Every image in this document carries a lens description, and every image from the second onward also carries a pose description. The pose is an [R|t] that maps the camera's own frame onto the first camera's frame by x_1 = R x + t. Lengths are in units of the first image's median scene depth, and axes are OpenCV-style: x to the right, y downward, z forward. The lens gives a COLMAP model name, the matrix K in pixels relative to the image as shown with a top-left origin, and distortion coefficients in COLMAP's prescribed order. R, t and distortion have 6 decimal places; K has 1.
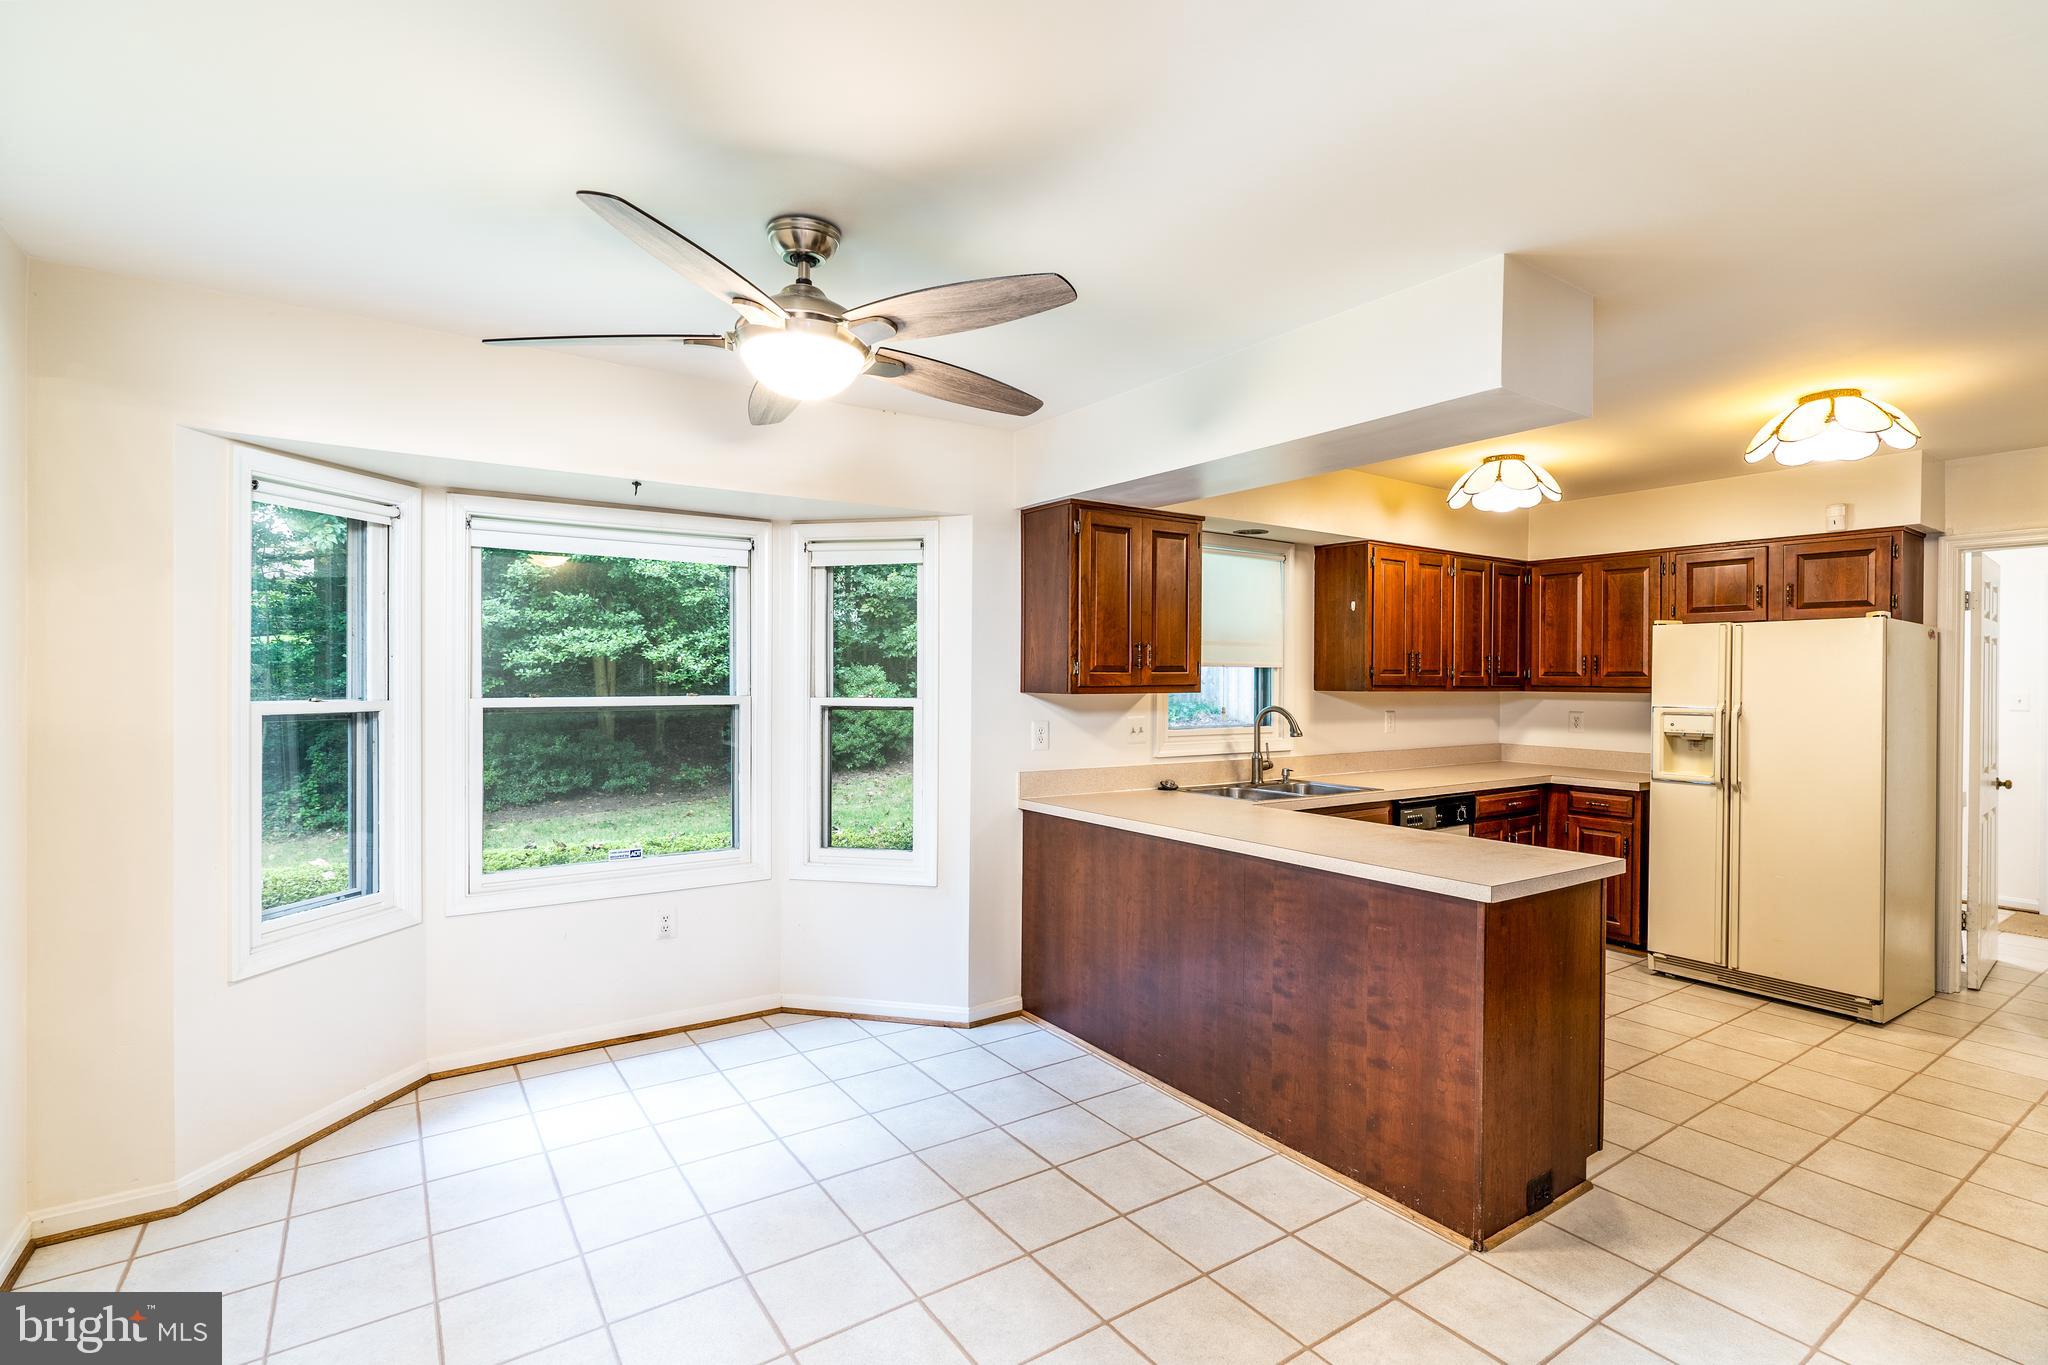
lens RADIAL K [[947.1, 0, 1007.6], [0, 947.1, 677.1], [0, 0, 1]] dist [-0.008371, 0.003754]
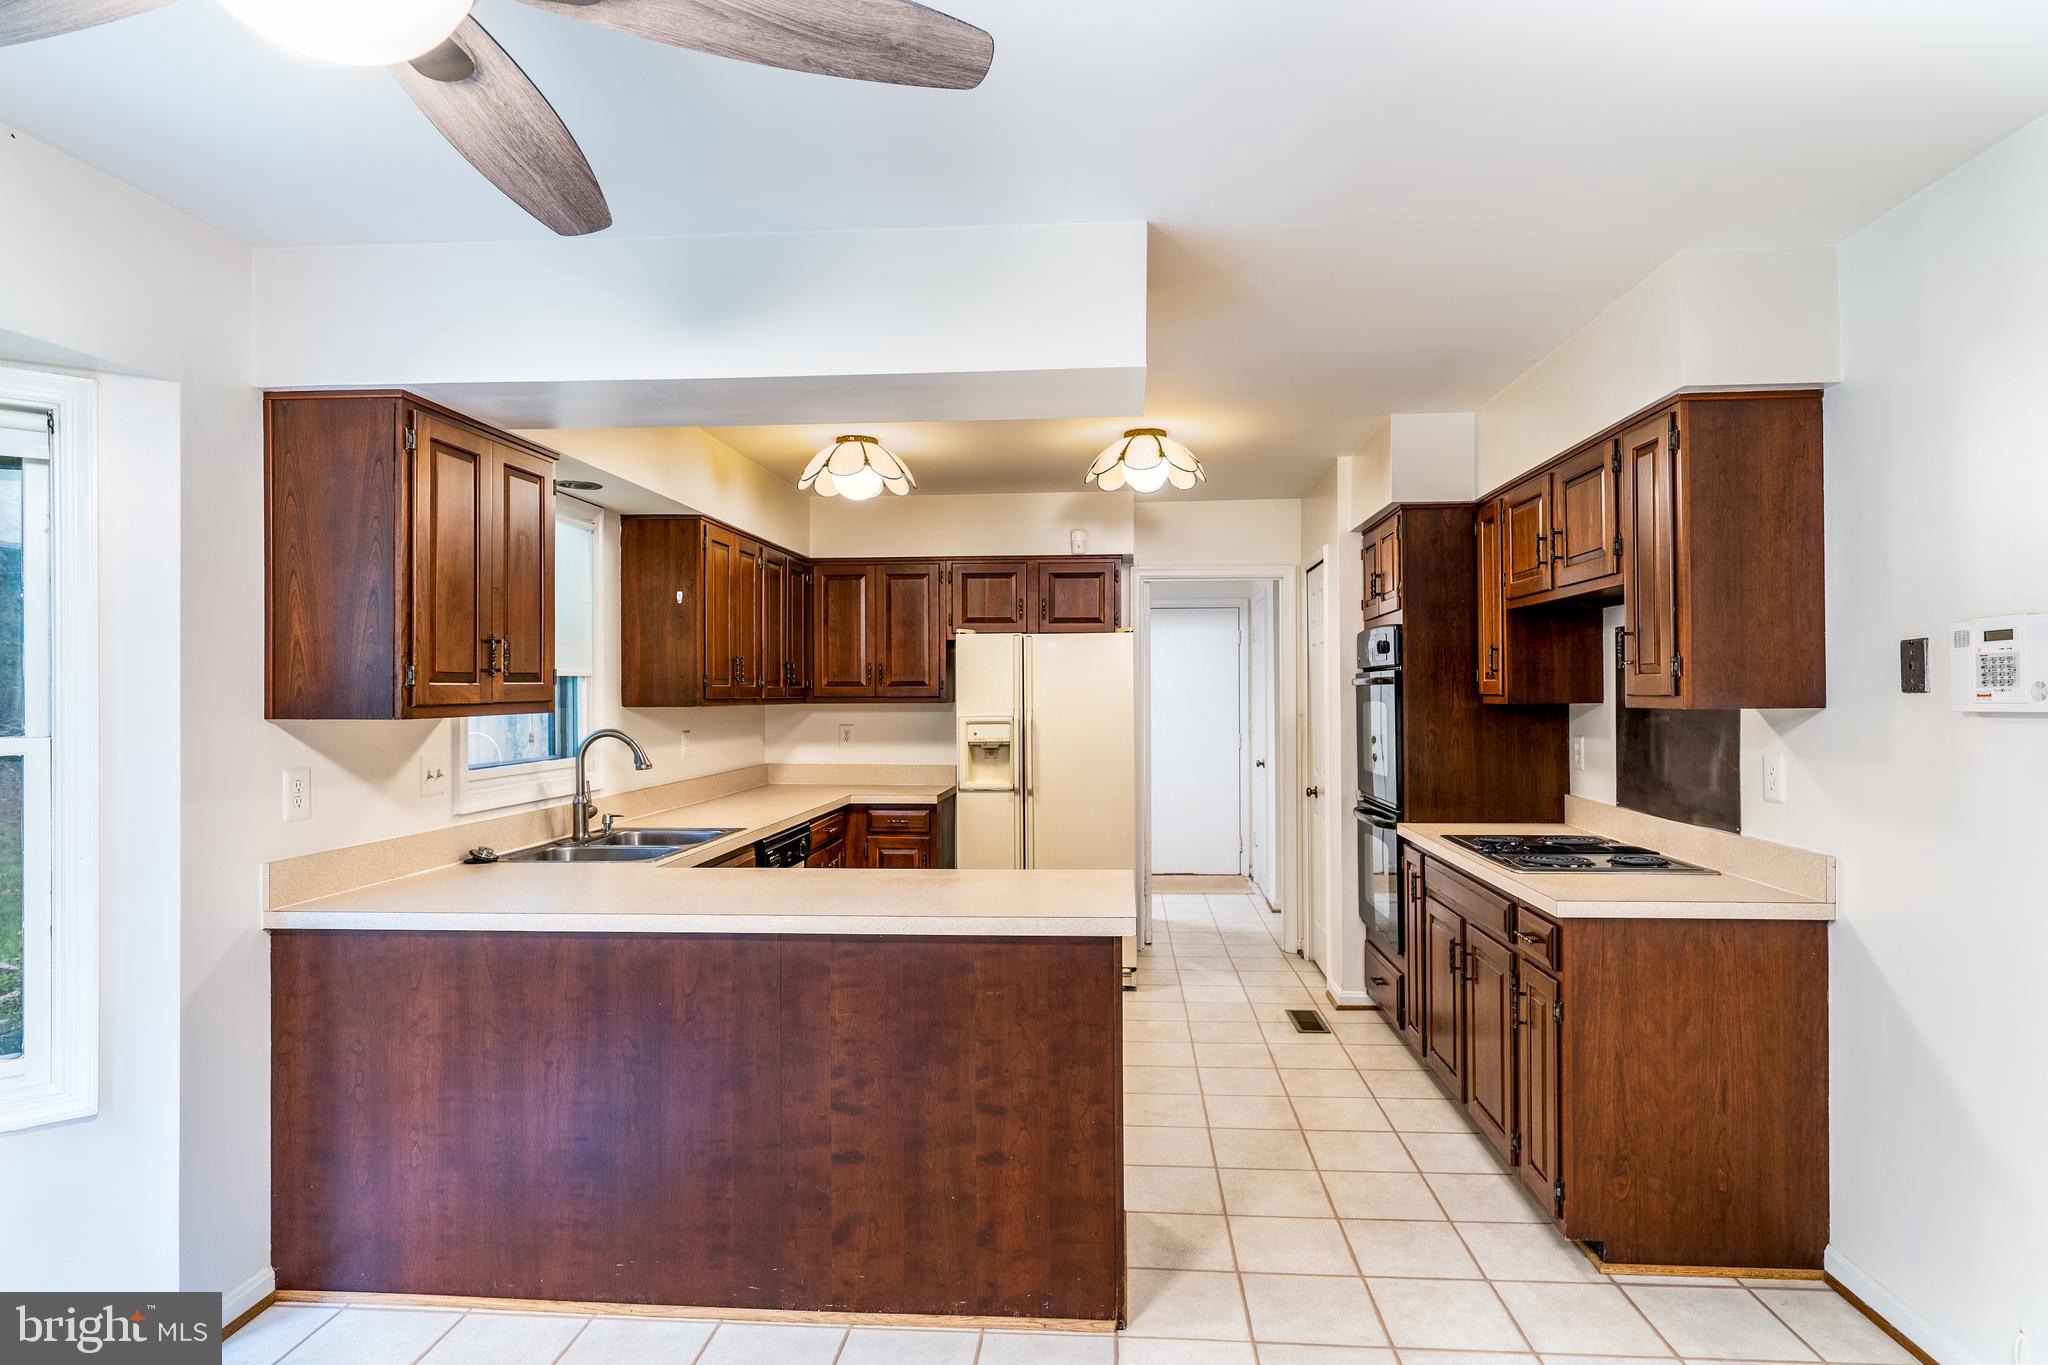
lens RADIAL K [[1138.8, 0, 1027.3], [0, 1138.8, 679.7], [0, 0, 1]] dist [-0.007565, 0.002880]
pose [[0.617175, -0.000729, 0.786826, -0.218019], [0.008321, 0.999950, -0.005601, 0.000238], [-0.786782, 0.010004, 0.617150, 0.219598]]
